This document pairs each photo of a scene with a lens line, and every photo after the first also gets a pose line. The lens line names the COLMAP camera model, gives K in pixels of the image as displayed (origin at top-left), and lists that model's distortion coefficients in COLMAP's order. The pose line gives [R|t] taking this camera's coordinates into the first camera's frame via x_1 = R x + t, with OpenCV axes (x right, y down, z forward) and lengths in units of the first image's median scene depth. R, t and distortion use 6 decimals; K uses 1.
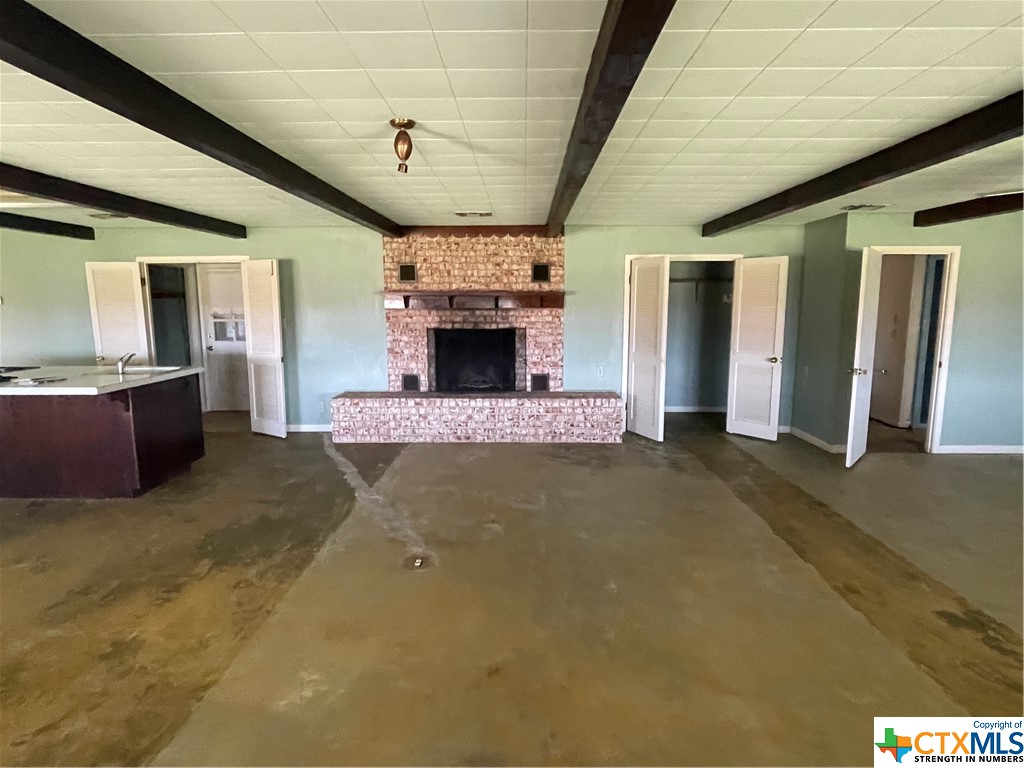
lens RADIAL K [[568.4, 0, 509.4], [0, 568.4, 385.2], [0, 0, 1]] dist [-0.000867, 0.003649]
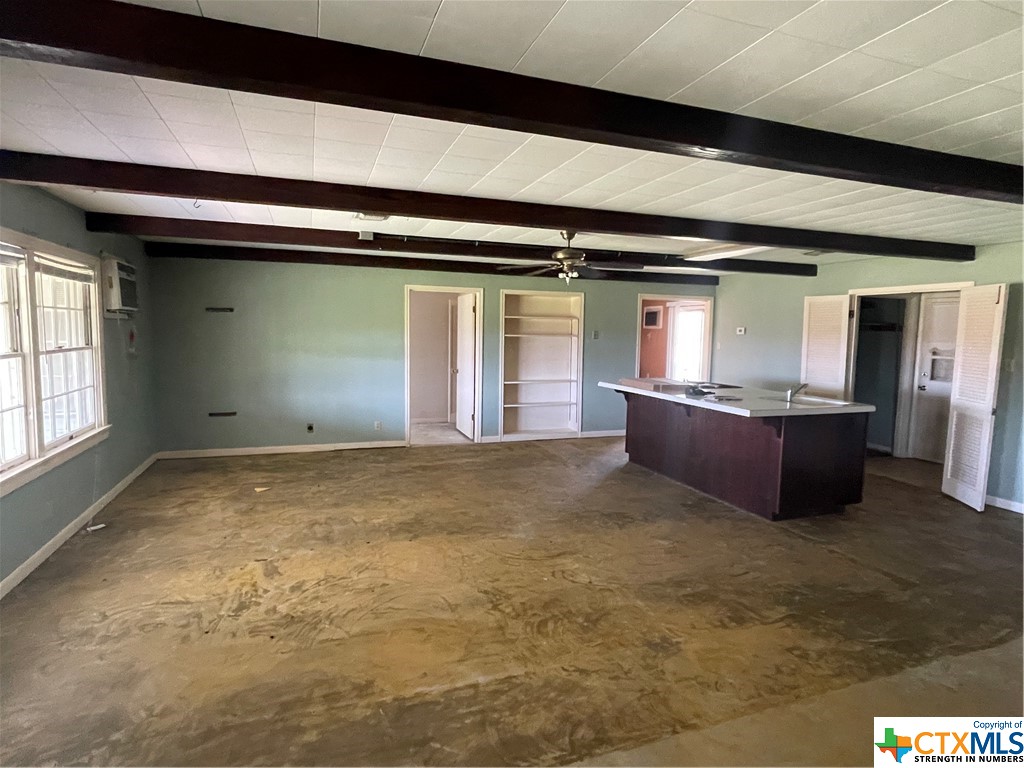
lens RADIAL K [[568.4, 0, 512.5], [0, 568.4, 378.0], [0, 0, 1]] dist [-0.000867, 0.003649]
pose [[0.367662, 0.091966, -0.925401, 0.101231], [-0.154561, 0.987301, 0.036710, -0.024143], [0.917025, 0.129534, 0.377207, 0.138971]]
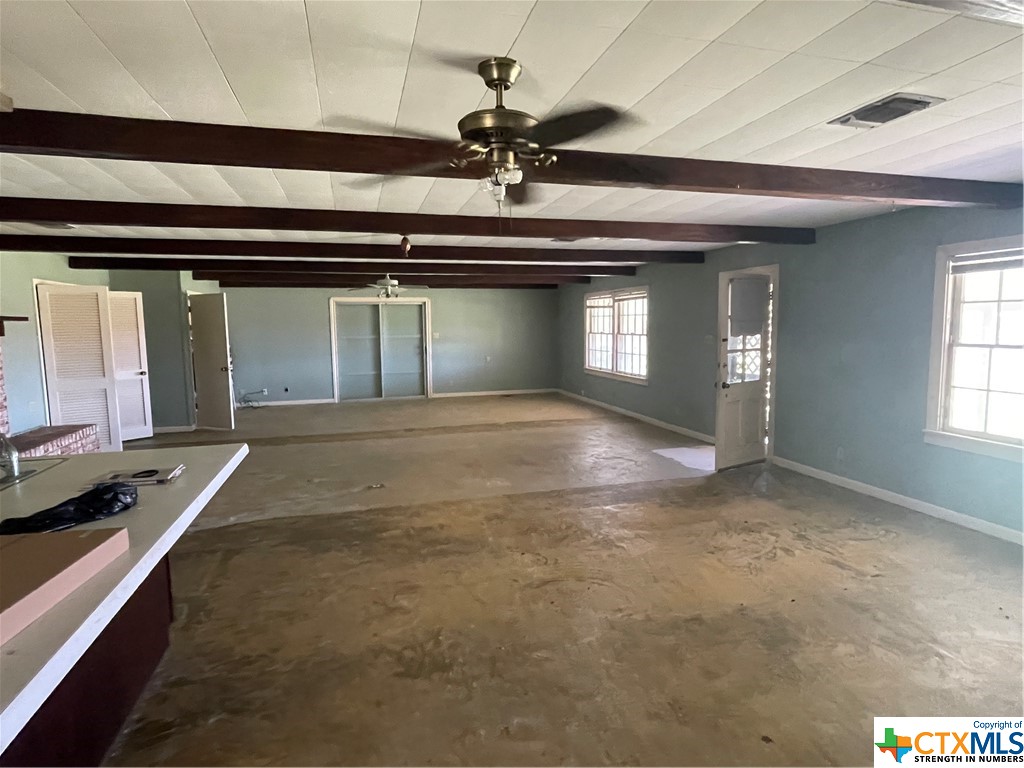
lens RADIAL K [[568.4, 0, 511.8], [0, 568.4, 383.1], [0, 0, 1]] dist [-0.000867, 0.003649]
pose [[-0.299983, -0.092763, 0.949423, -1.298445], [0.152535, 0.977791, 0.143730, -0.105895], [-0.941670, 0.187937, -0.279171, 0.757514]]
